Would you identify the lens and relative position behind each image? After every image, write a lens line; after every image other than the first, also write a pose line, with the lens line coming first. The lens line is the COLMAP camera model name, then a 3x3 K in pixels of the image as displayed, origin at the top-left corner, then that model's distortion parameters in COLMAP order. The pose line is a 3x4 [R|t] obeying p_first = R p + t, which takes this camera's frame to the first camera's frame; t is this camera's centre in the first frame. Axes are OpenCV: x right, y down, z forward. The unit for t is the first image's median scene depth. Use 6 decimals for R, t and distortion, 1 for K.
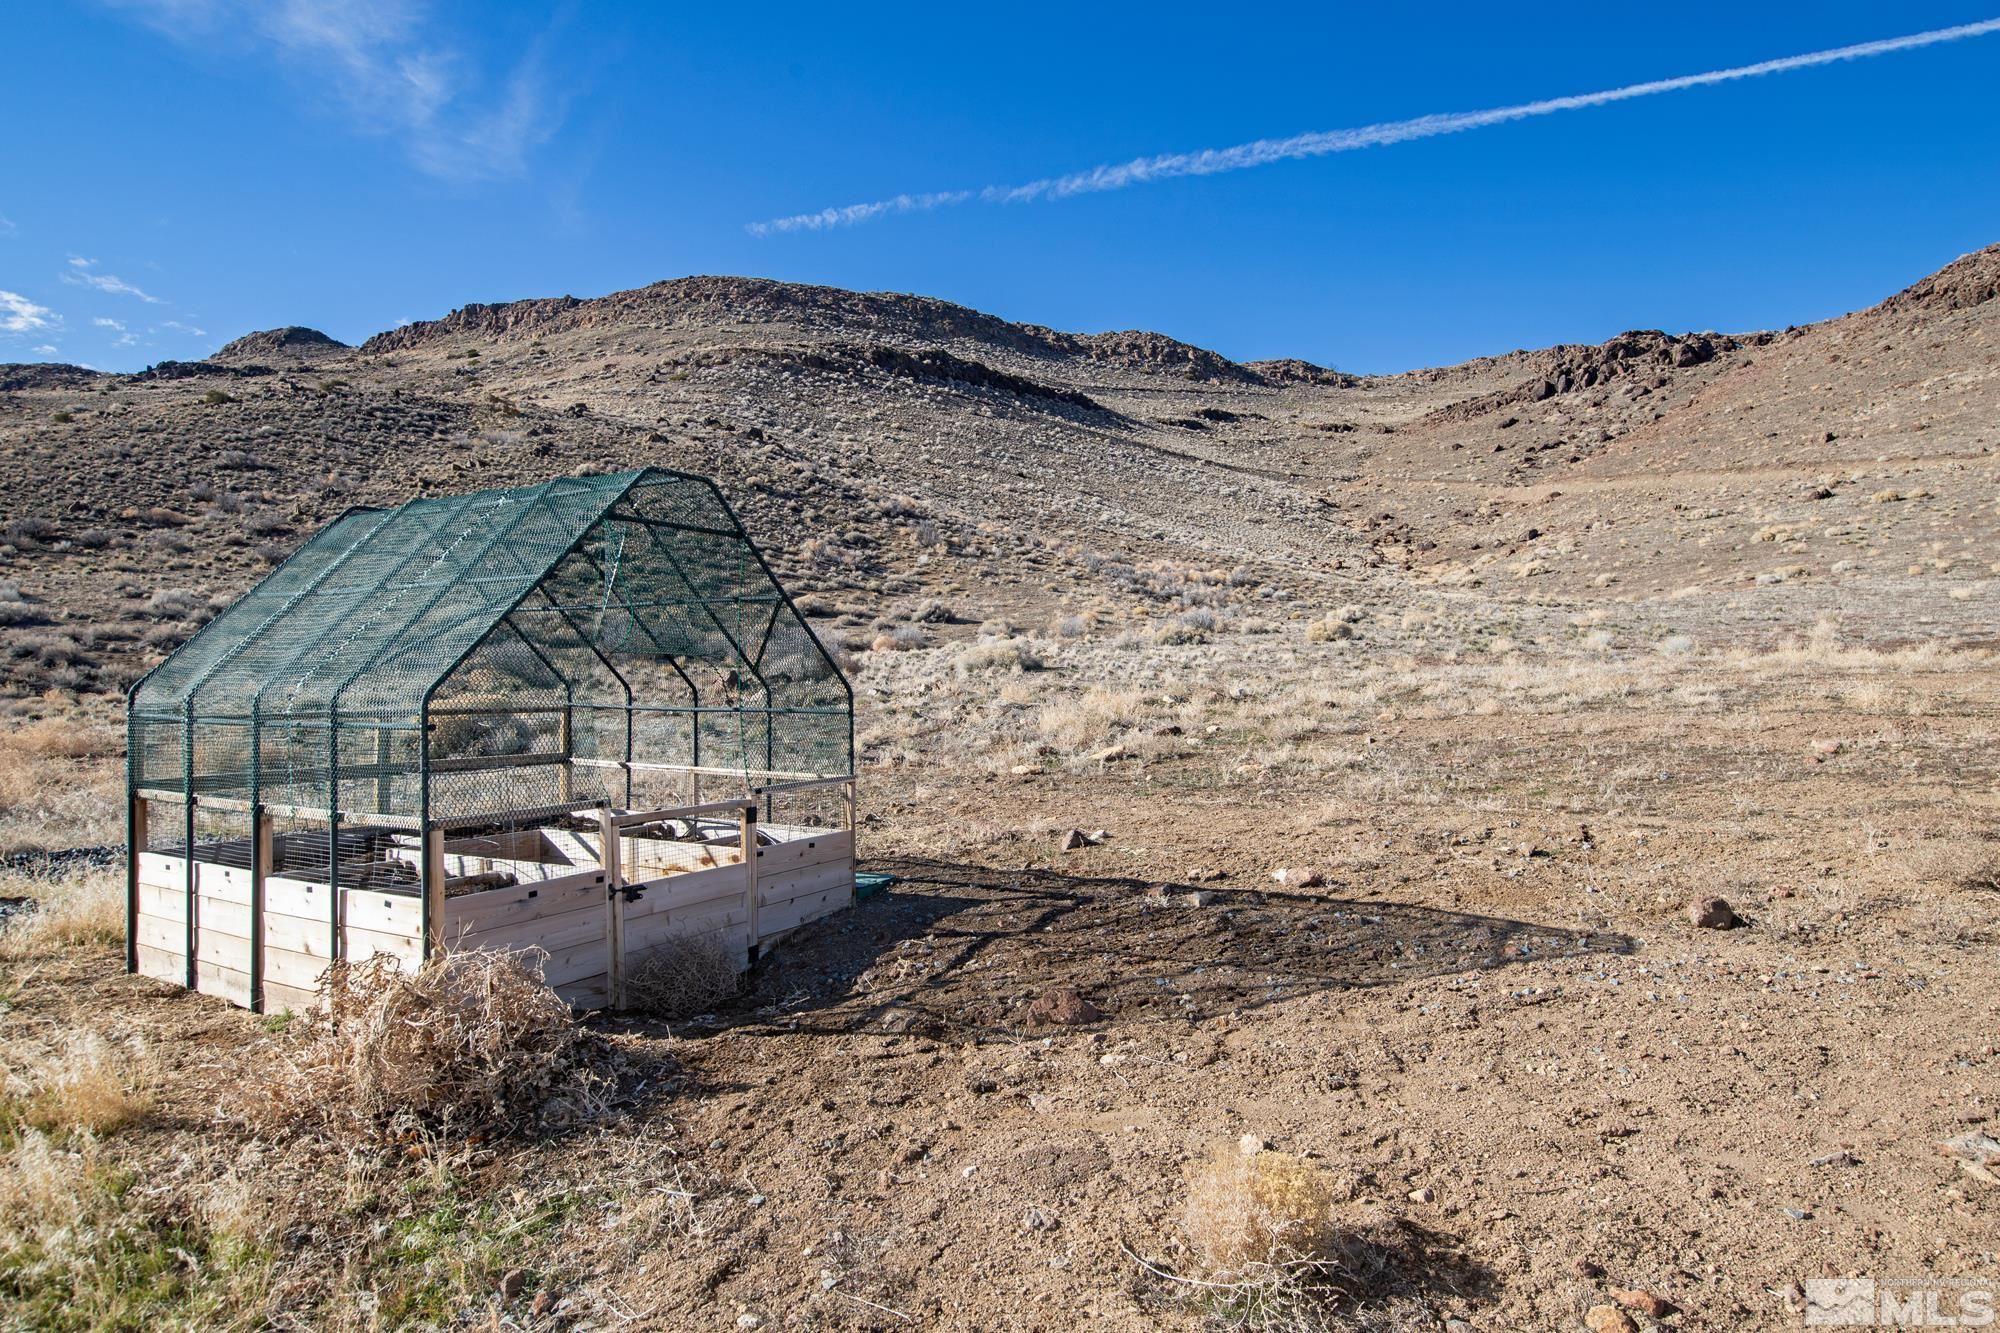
lens RADIAL K [[1117.2, 0, 1010.5], [0, 1117.2, 674.0], [0, 0, 1]] dist [0.002053, 0.000253]
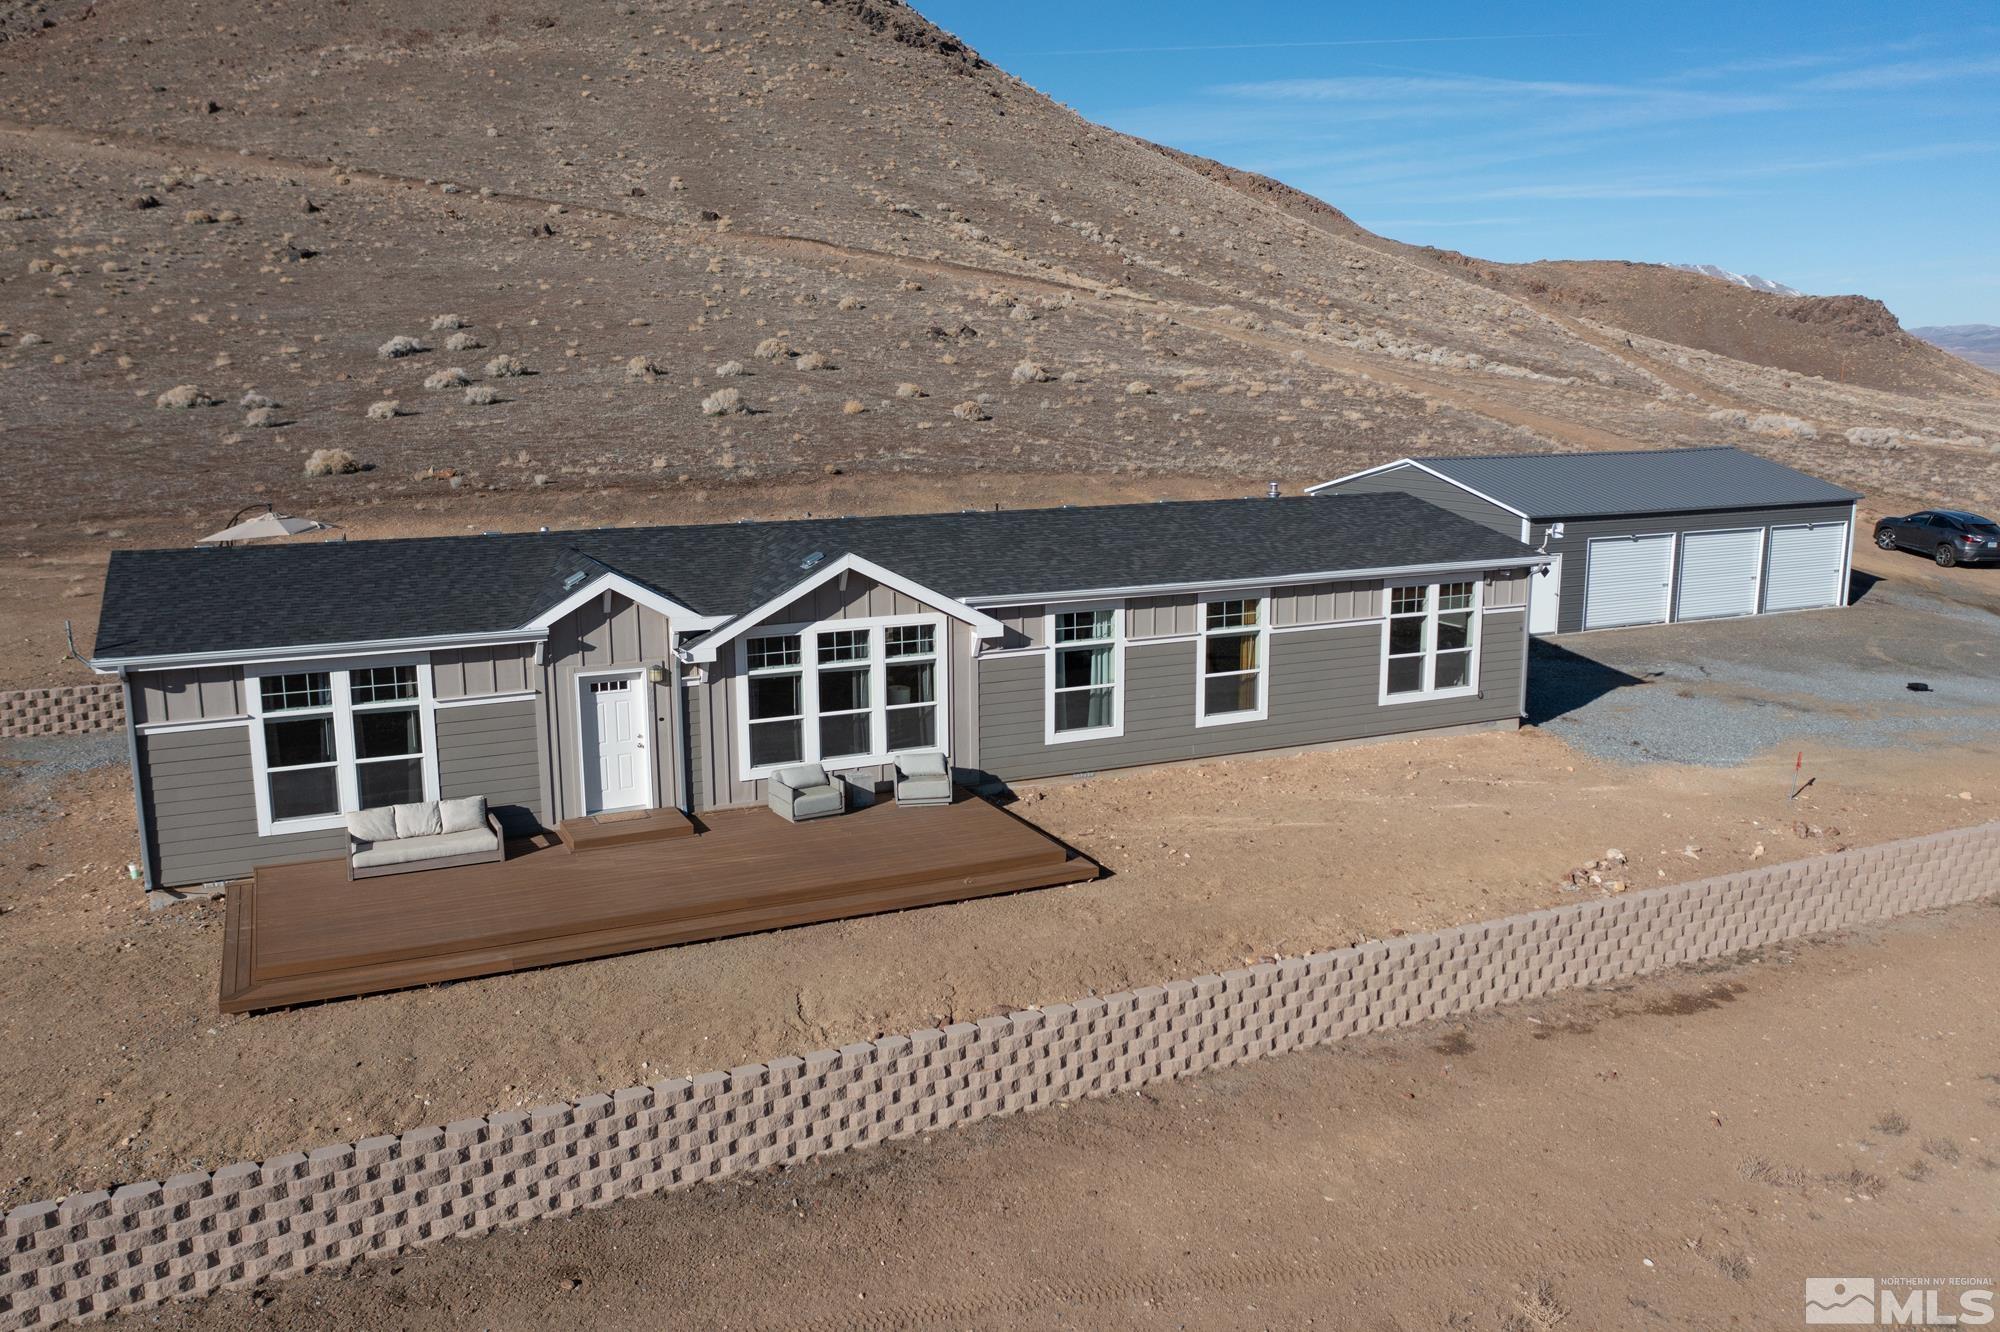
lens RADIAL K [[1590.3, 0, 1004.0], [0, 1590.3, 654.1], [0, 0, 1]] dist [0.000245, -0.002696]
pose [[0.560565, -0.158994, 0.812704, 0.012933], [-0.003942, 0.980872, 0.194613, -0.025372], [-0.828101, -0.112297, 0.549216, -0.125333]]
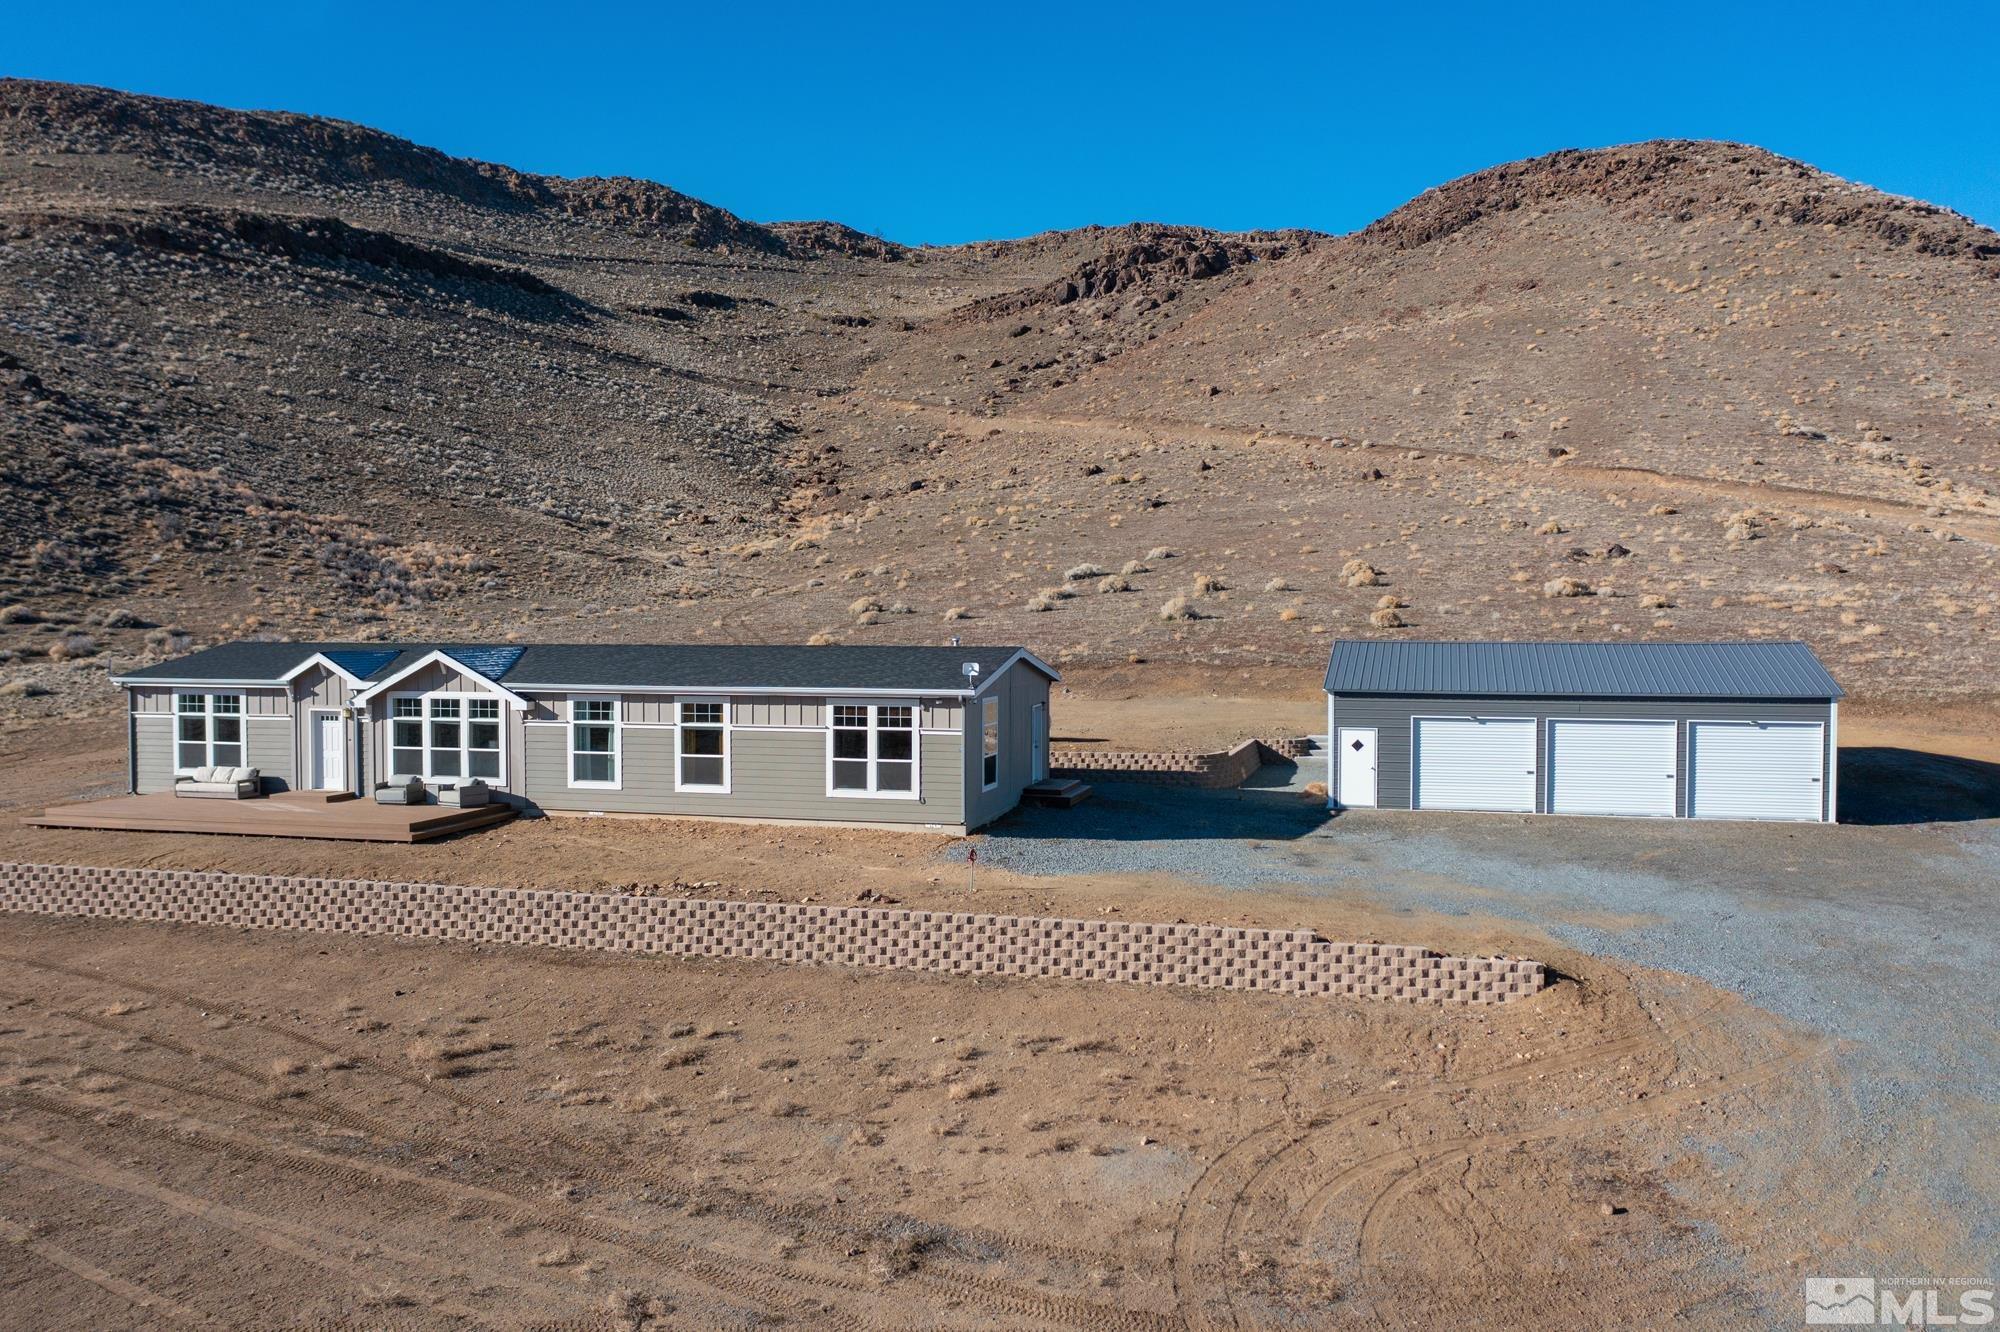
lens RADIAL K [[1590.3, 0, 1004.3], [0, 1590.3, 665.2], [0, 0, 1]] dist [0.000245, -0.002696]
pose [[0.966296, -0.017294, 0.256853, 0.097821], [0.004866, 0.998790, 0.048943, -0.019013], [-0.257388, -0.046043, 0.965211, -0.231069]]
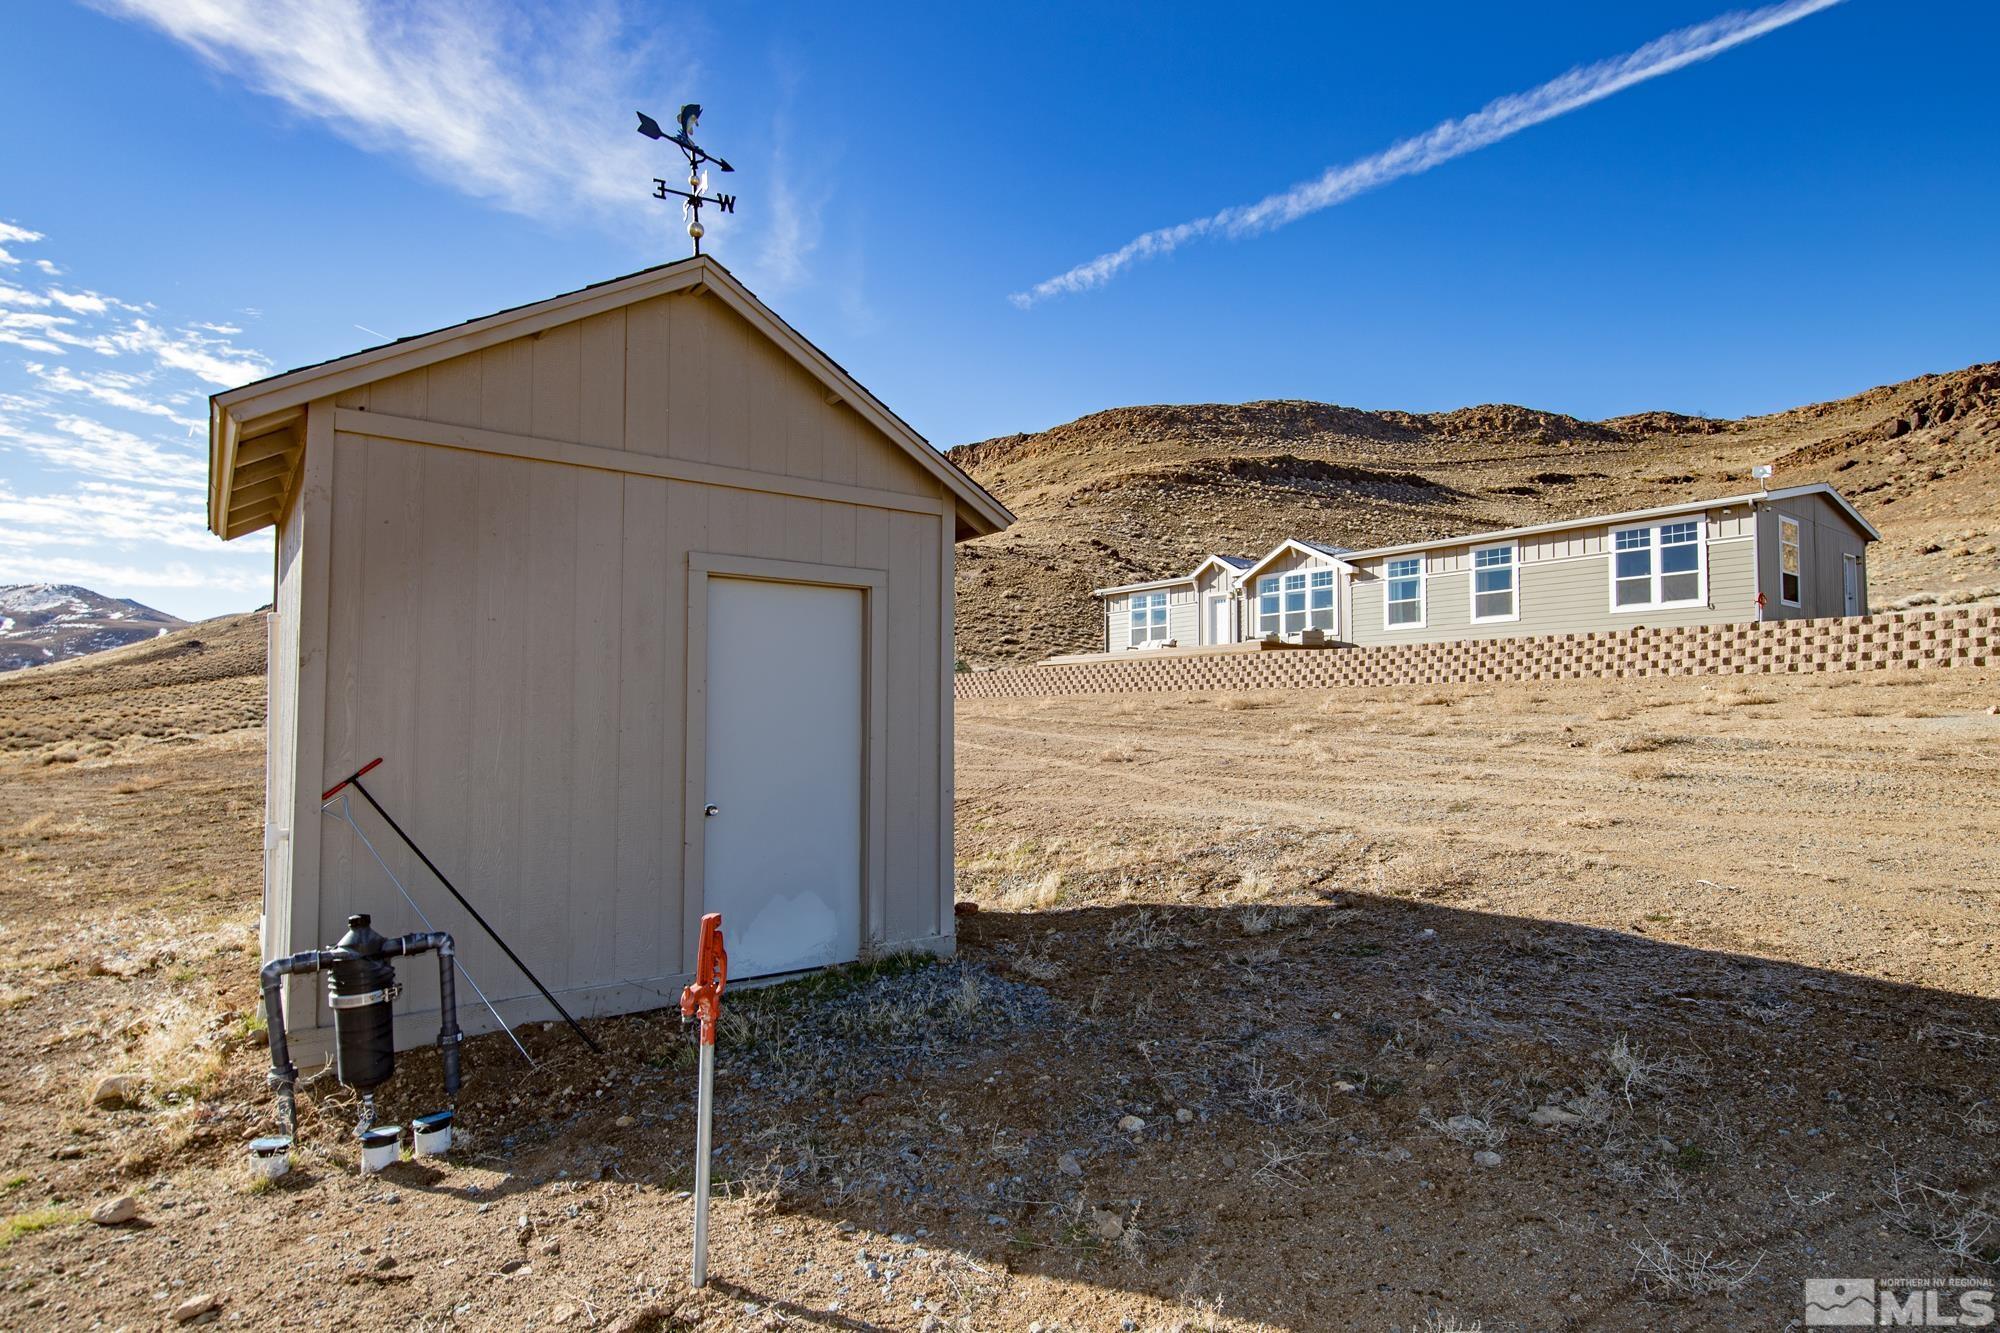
lens RADIAL K [[1060.8, 0, 1003.6], [0, 1060.8, 676.6], [0, 0, 1]] dist [0.001409, -0.002033]
pose [[0.918414, -0.020075, -0.395112, 0.104933], [0.003955, 0.999128, -0.041571, 0.011234], [0.395602, 0.036617, 0.917692, -0.212285]]
